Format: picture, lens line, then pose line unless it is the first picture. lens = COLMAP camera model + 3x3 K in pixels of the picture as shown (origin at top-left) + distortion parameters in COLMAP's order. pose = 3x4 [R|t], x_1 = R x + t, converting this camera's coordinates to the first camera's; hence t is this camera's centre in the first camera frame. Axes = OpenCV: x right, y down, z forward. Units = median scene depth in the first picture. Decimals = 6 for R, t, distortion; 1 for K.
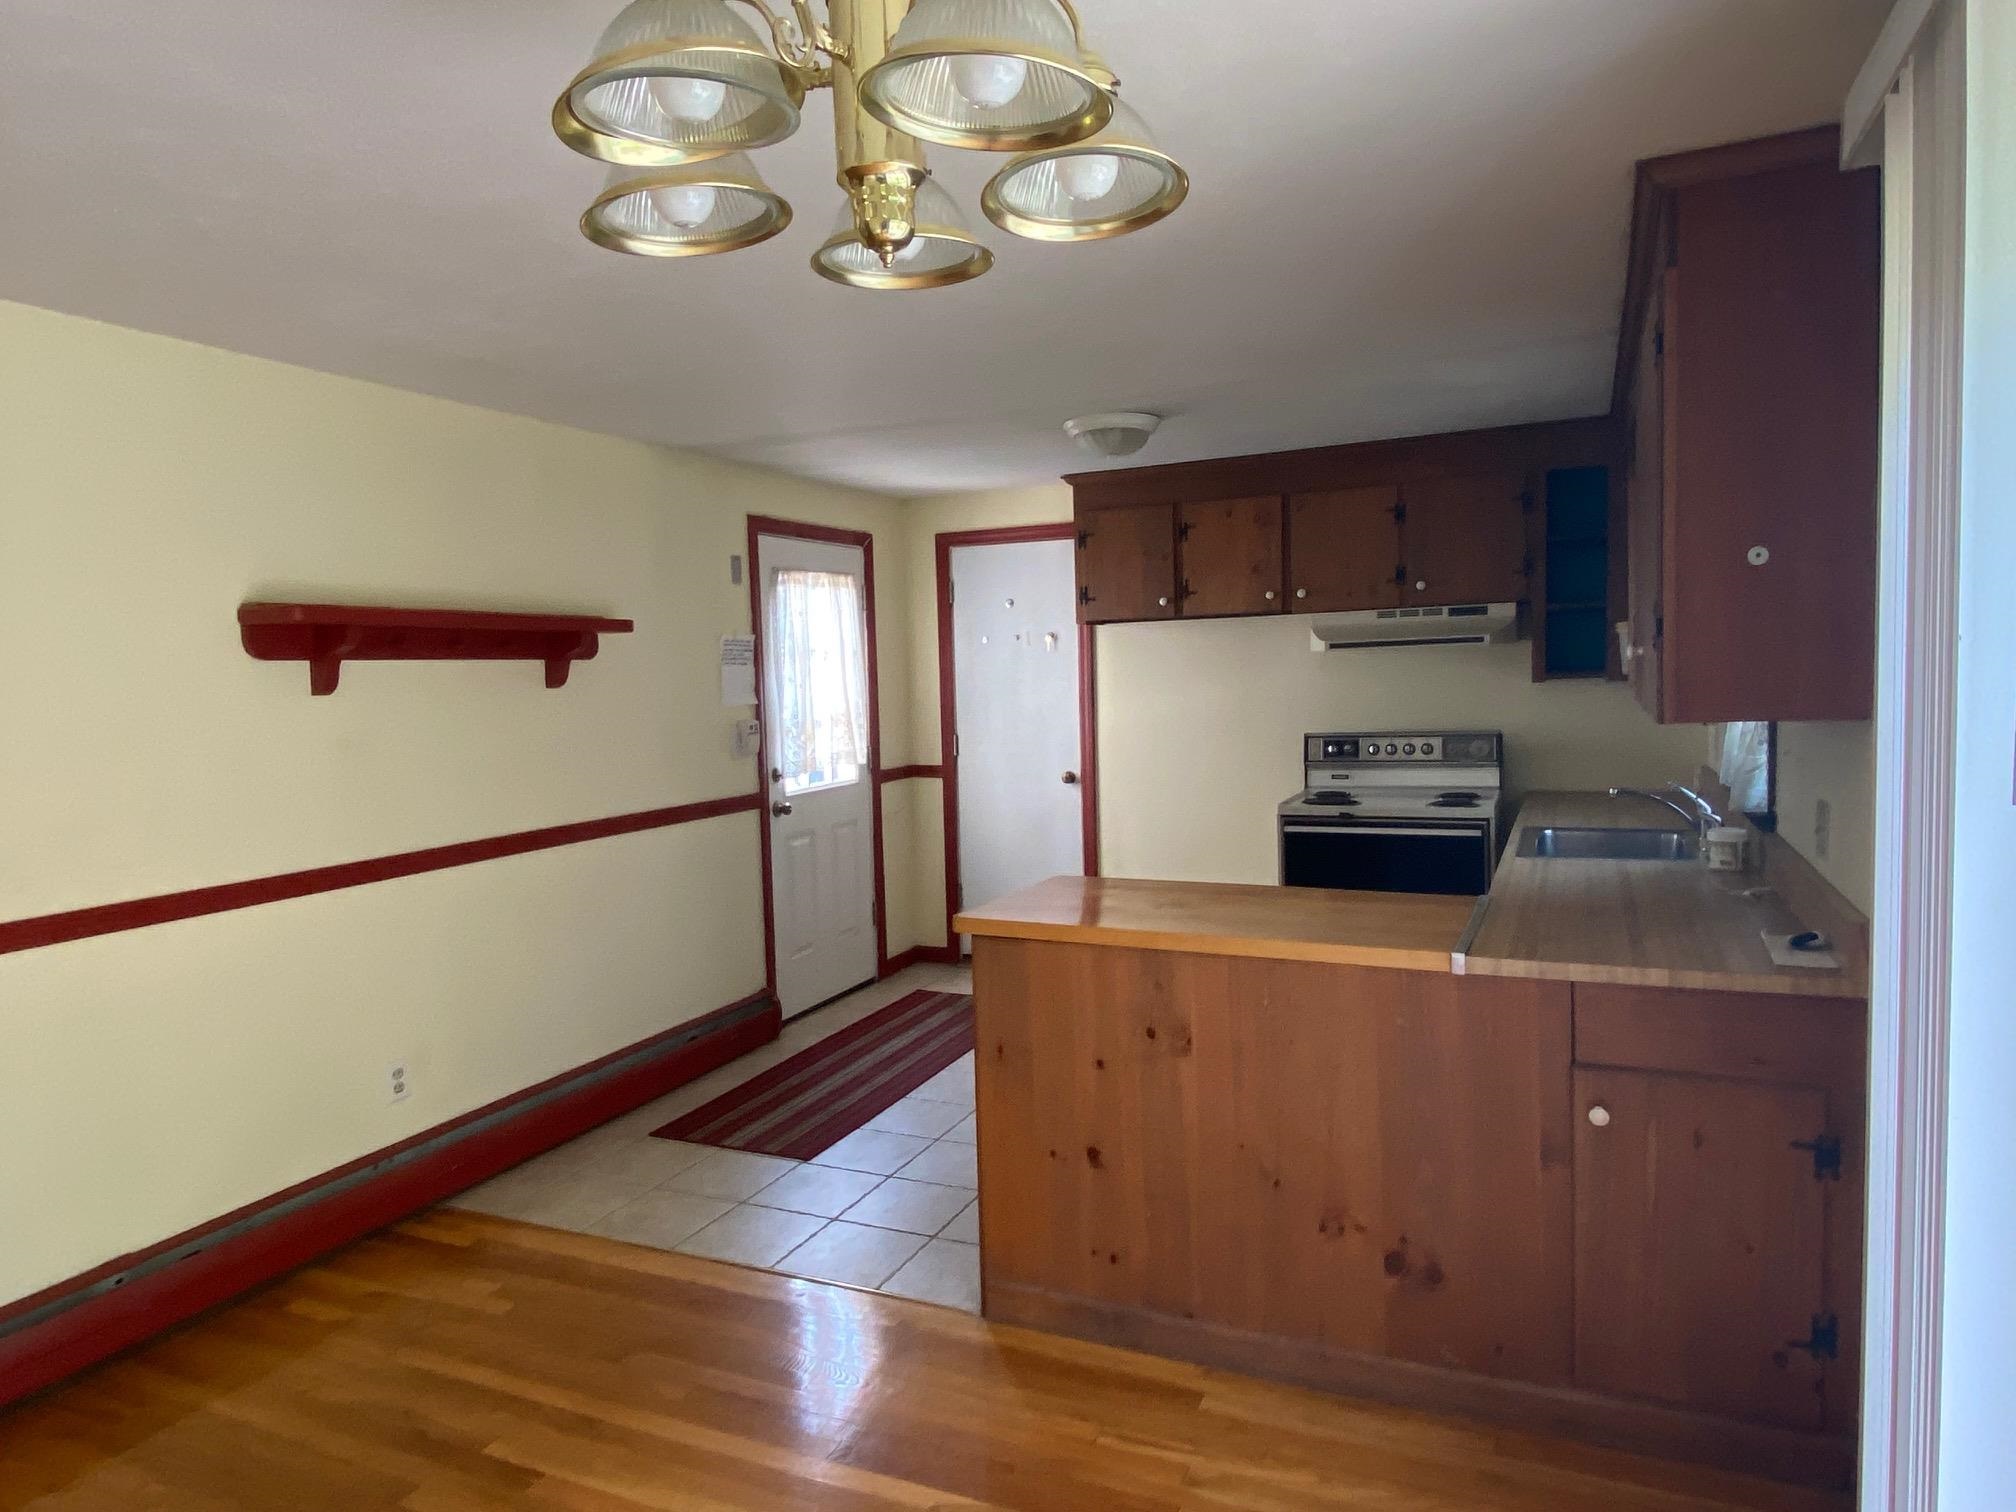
lens RADIAL K [[1242.8, 0, 1011.0], [0, 1242.8, 747.7], [0, 0, 1]] dist [0.059588, -0.055262]
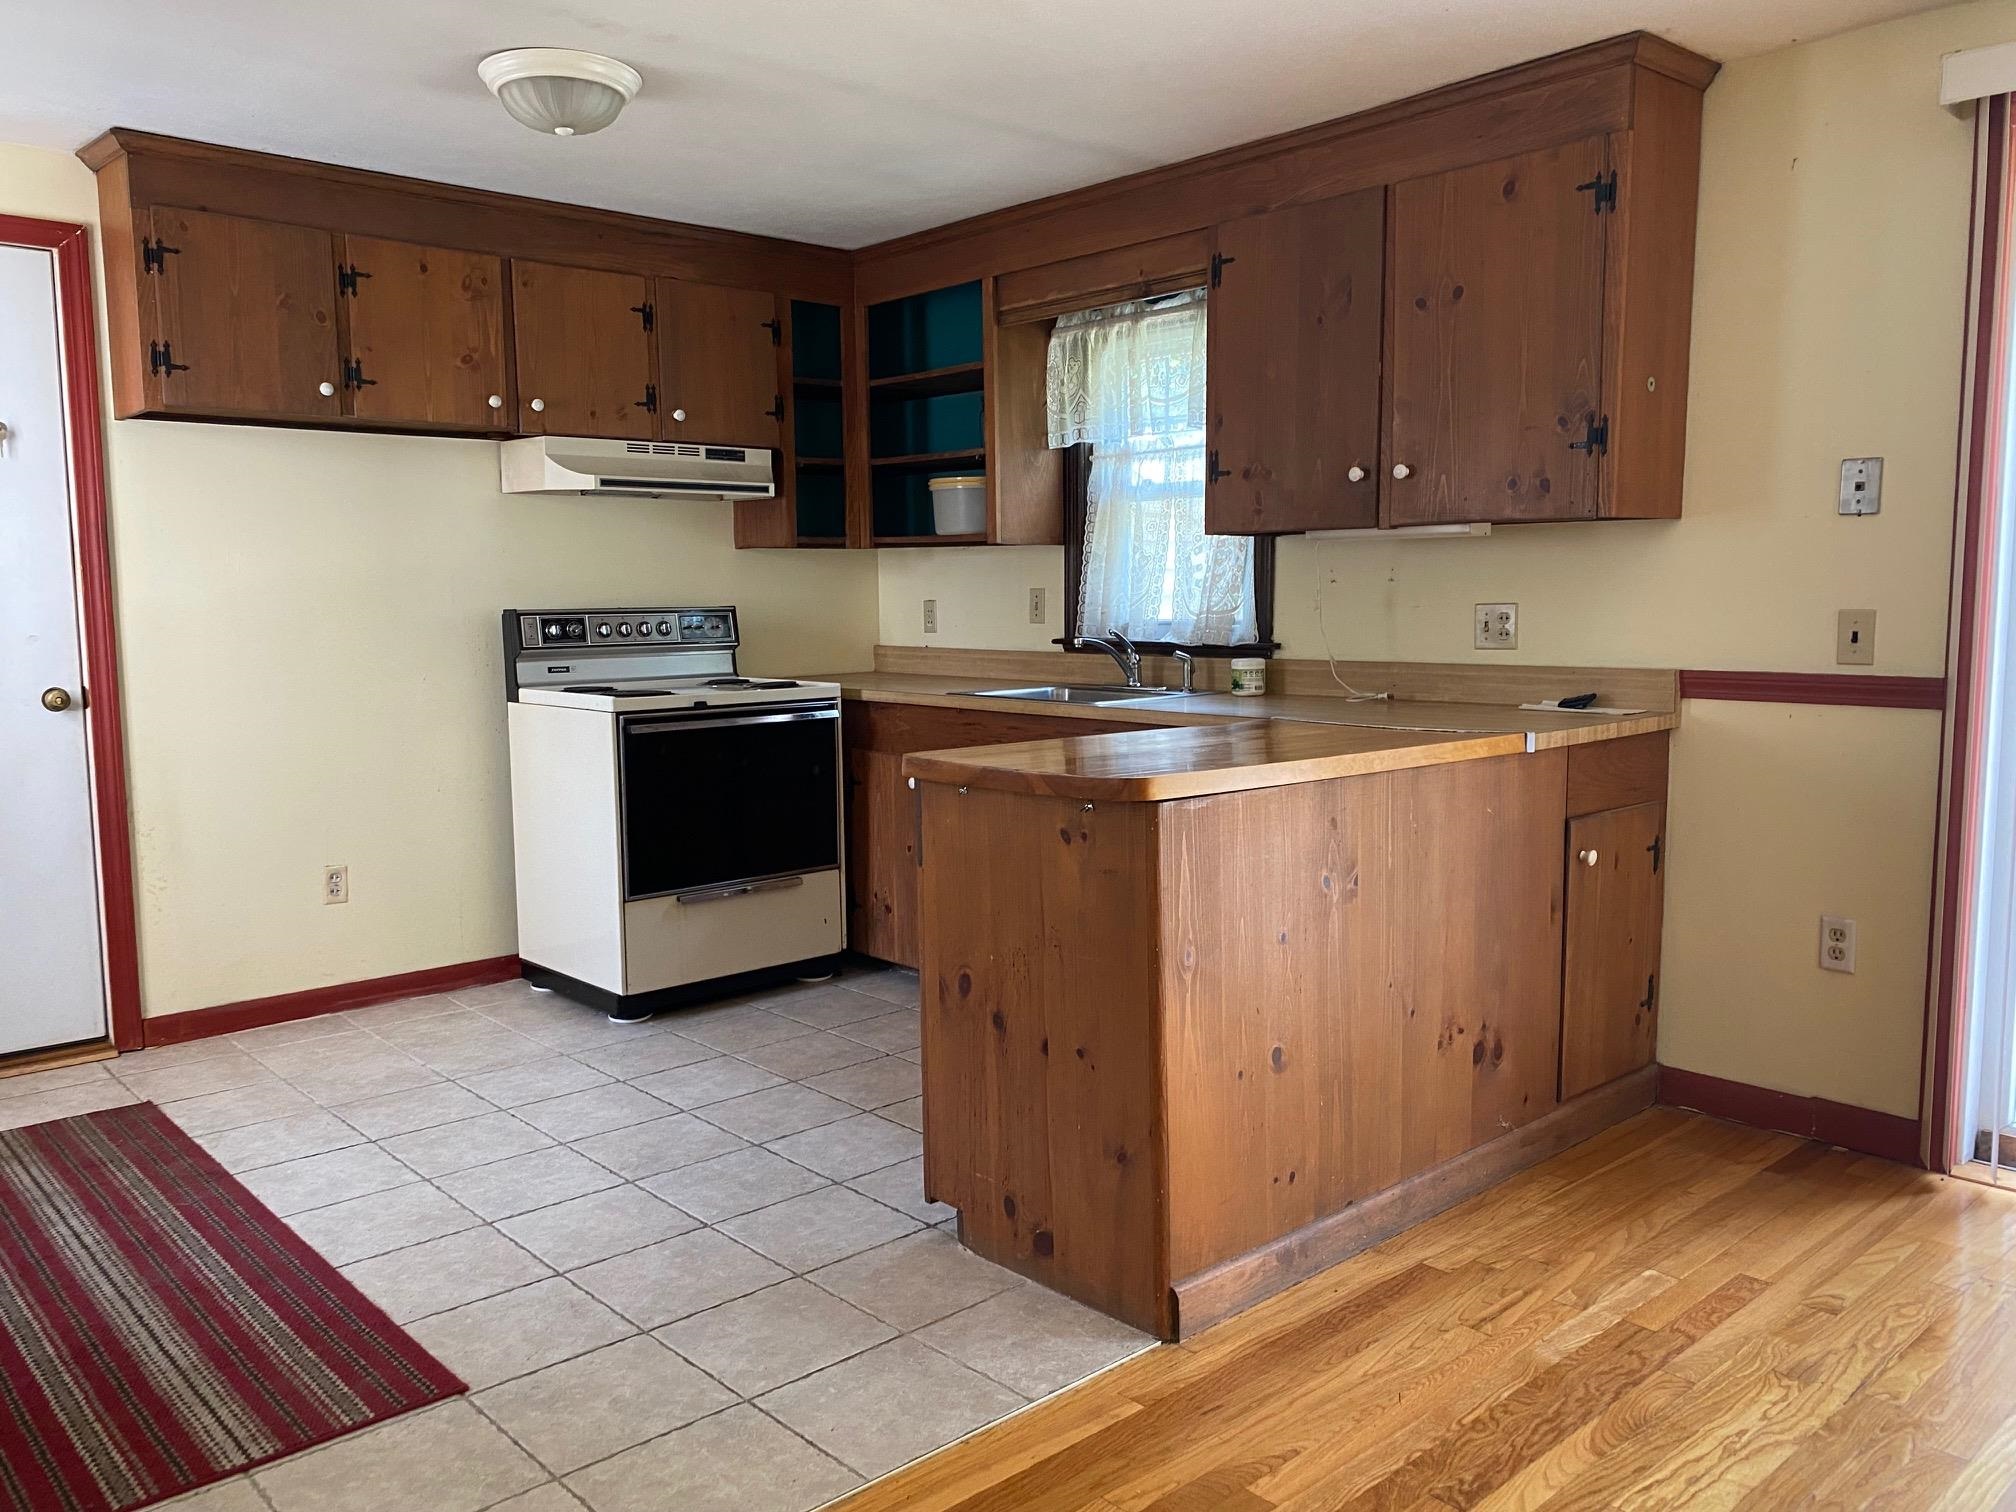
lens RADIAL K [[1533.5, 0, 1007.4], [0, 1533.5, 756.5], [0, 0, 1]] dist [0.050575, -0.060174]
pose [[0.403738, -0.069255, 0.912250, -0.481583], [0.056458, 0.997116, 0.050711, 0.045766], [-0.913131, 0.031030, 0.406484, 0.423208]]
